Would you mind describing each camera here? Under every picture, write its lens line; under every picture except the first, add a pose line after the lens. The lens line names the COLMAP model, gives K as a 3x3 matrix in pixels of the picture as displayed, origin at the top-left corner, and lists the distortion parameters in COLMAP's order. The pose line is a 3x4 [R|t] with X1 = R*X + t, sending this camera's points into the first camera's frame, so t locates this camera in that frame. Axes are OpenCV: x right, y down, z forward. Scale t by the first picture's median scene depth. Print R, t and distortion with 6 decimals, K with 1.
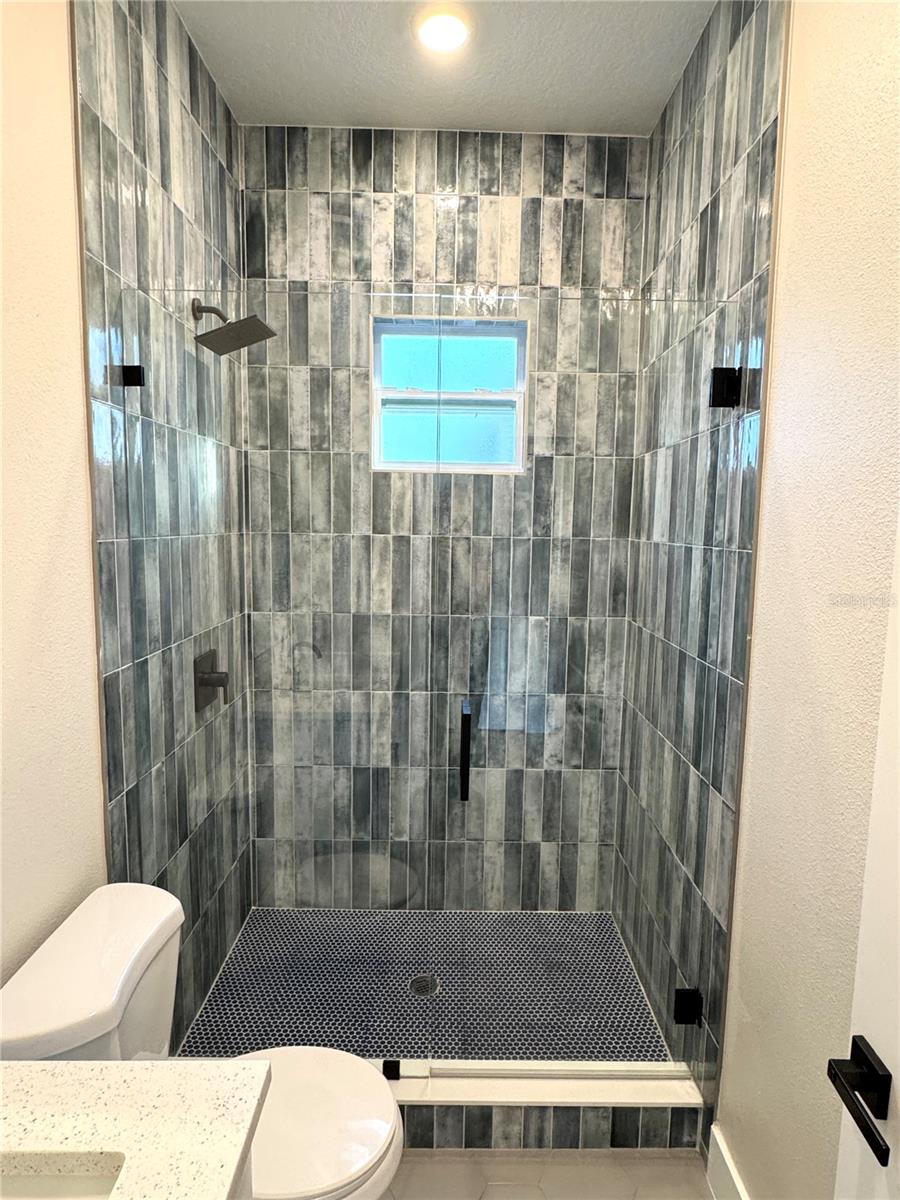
lens RADIAL K [[663.0, 0, 453.5], [0, 663.0, 597.0], [0, 0, 1]] dist [-0.002455, -0.000455]
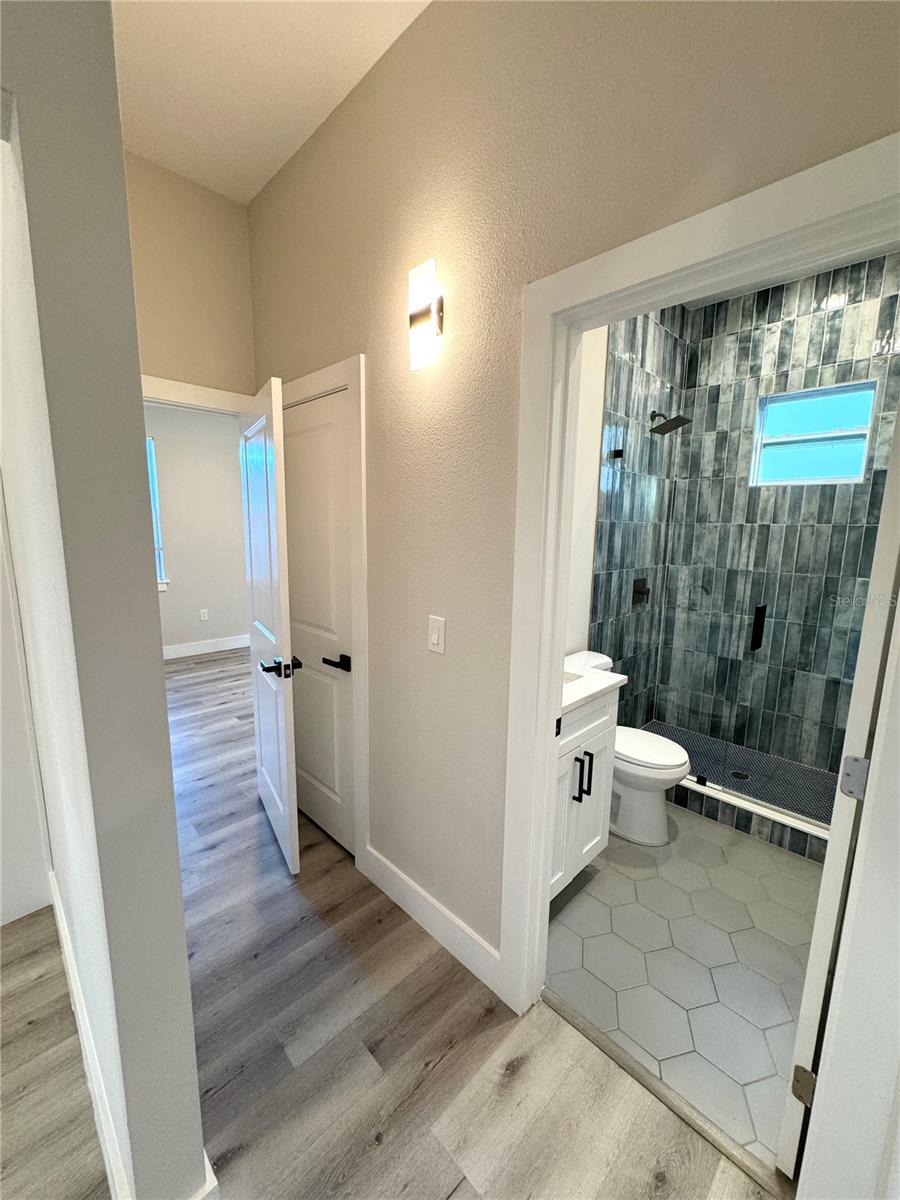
lens RADIAL K [[476.4, 0, 450.2], [0, 476.4, 602.5], [0, 0, 1]] dist [-0.001657, -0.000080]
pose [[0.693723, 0.108669, -0.711997, 0.261216], [-0.087134, 0.993954, 0.066805, 0.098508], [0.714952, 0.015695, 0.698997, -0.439038]]
